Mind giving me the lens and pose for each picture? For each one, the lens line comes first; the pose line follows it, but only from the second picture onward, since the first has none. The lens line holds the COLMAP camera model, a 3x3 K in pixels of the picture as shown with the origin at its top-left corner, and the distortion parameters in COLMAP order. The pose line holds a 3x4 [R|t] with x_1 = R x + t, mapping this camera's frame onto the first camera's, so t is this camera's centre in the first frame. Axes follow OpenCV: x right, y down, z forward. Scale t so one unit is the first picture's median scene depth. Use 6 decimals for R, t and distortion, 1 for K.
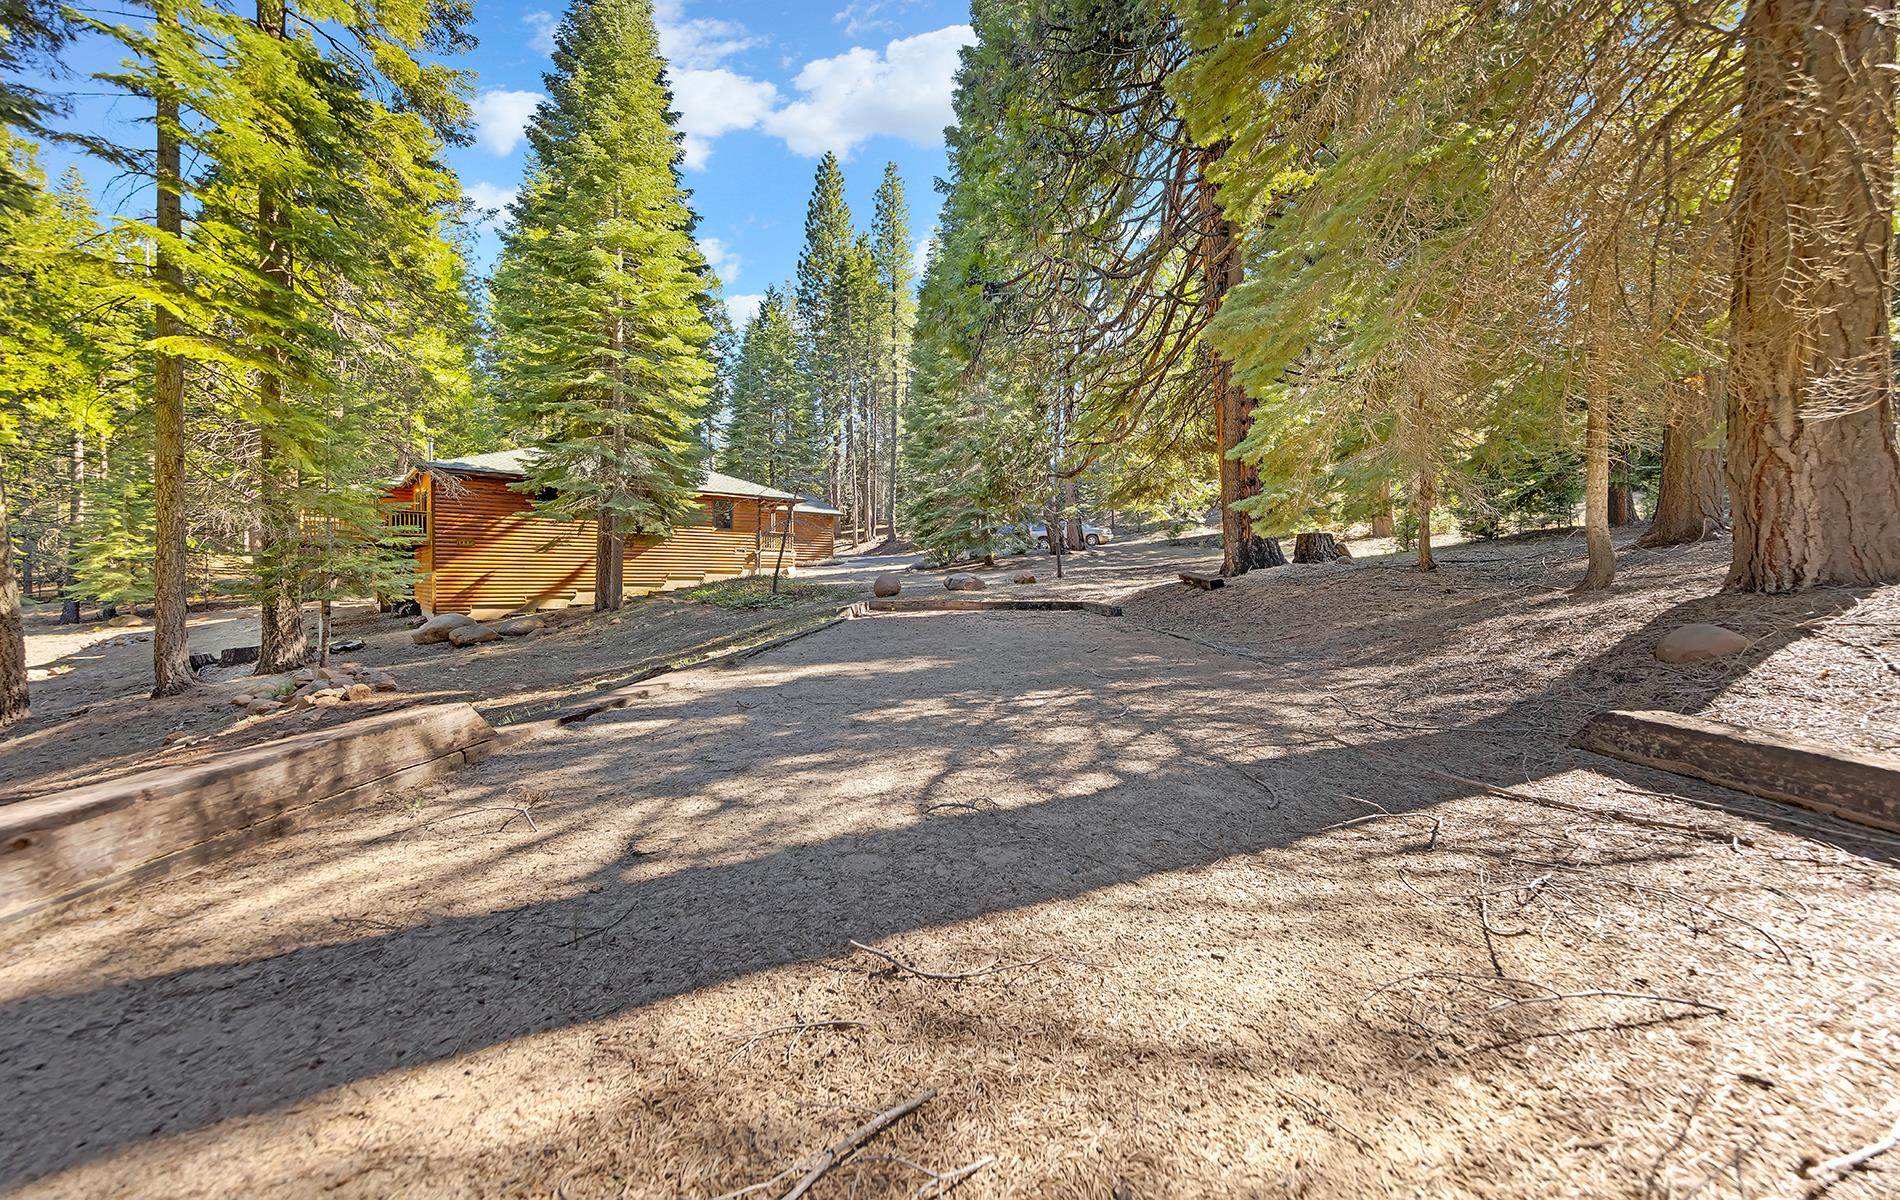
lens RADIAL K [[737.8, 0, 950.0], [0, 737.8, 600.0], [0, 0, 1]] dist [0.001207, 0.000102]
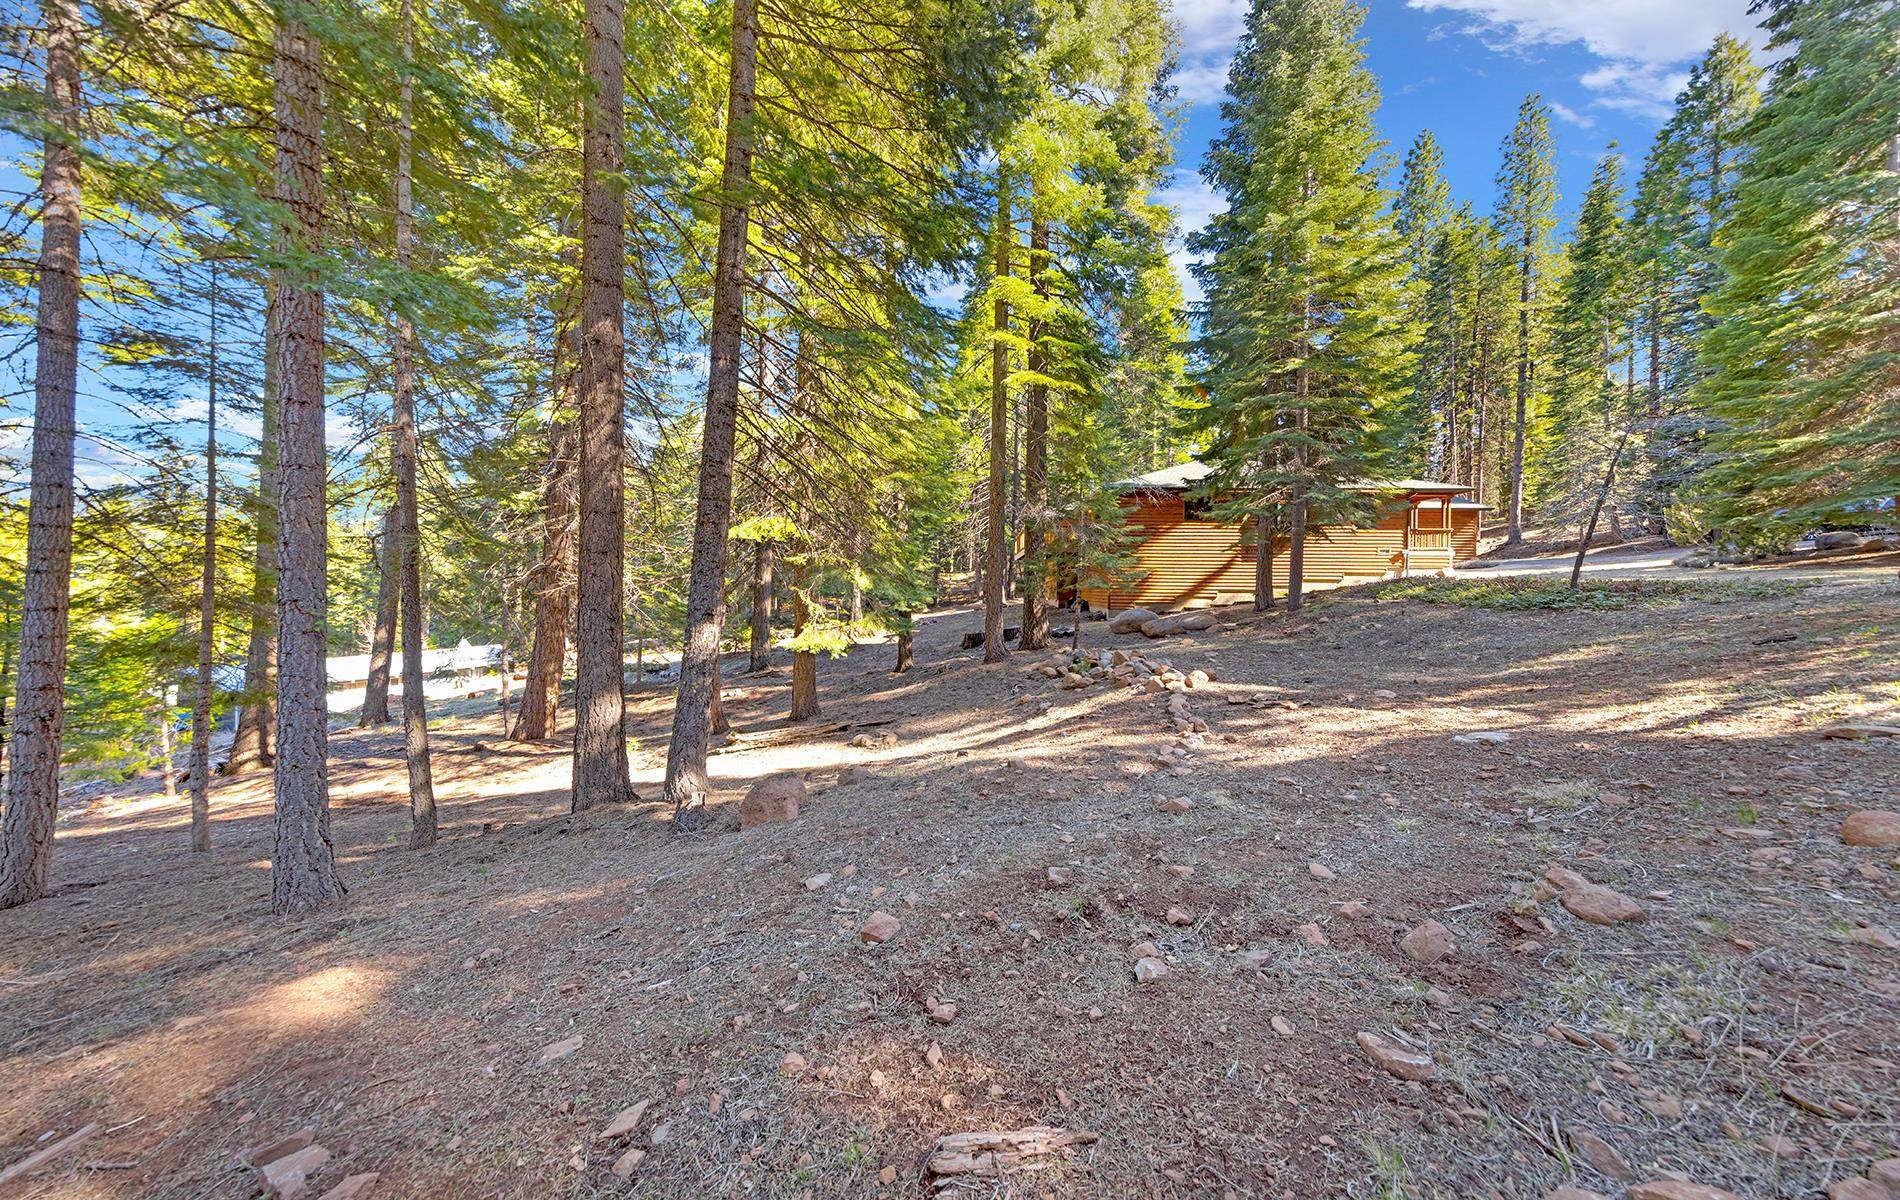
lens RADIAL K [[795.1, 0, 950.0], [0, 795.1, 600.0], [0, 0, 1]] dist [0.000665, -0.000004]
pose [[0.646527, 0.025614, -0.762461, 0.122453], [-0.021269, 0.999653, 0.015547, -0.009324], [0.762595, 0.006165, 0.646847, -0.052669]]
